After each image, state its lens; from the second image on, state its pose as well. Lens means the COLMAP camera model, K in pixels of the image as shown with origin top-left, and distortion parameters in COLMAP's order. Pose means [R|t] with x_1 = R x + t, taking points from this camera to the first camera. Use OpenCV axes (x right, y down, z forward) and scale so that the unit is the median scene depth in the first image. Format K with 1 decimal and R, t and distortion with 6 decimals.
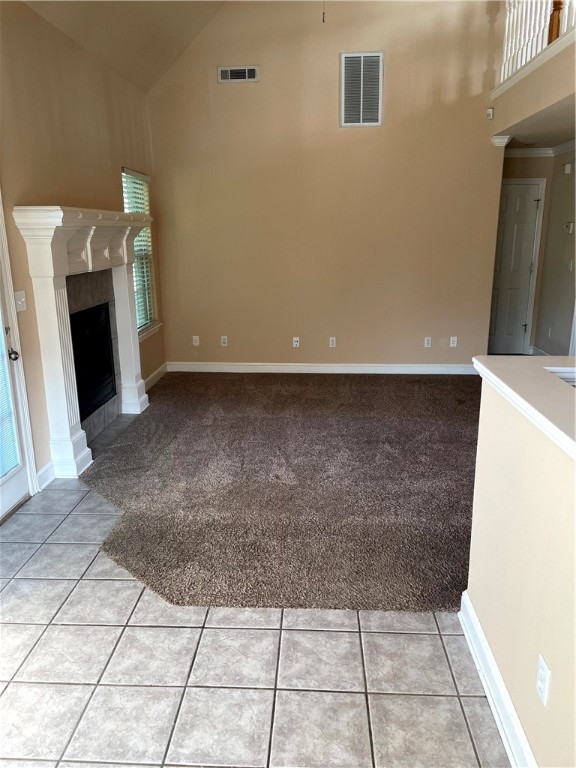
lens RADIAL K [[586.3, 0, 287.4], [0, 586.3, 386.1], [0, 0, 1]] dist [0.009172, -0.017261]
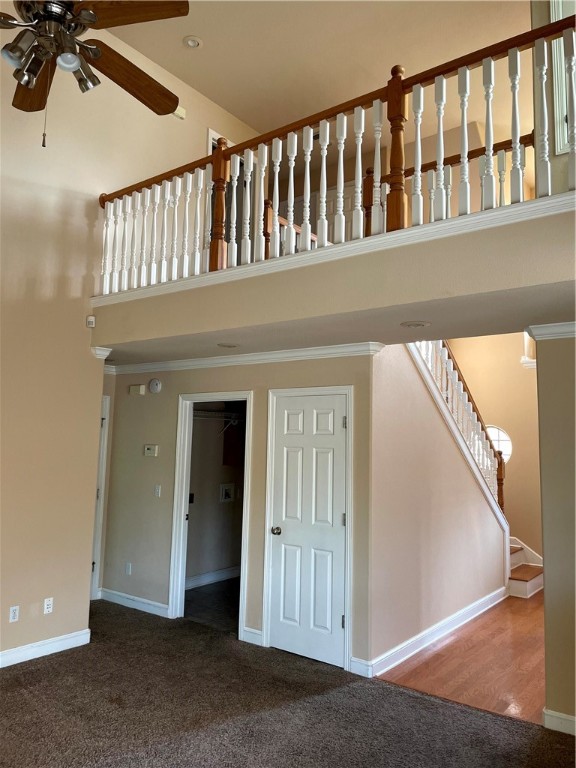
lens RADIAL K [[586.3, 0, 287.6], [0, 586.3, 386.1], [0, 0, 1]] dist [0.009172, -0.017261]
pose [[0.560992, 0.098002, 0.822000, -0.187163], [0.182282, 0.953972, -0.238138, -0.119842], [-0.807503, 0.283430, 0.517307, 0.355658]]
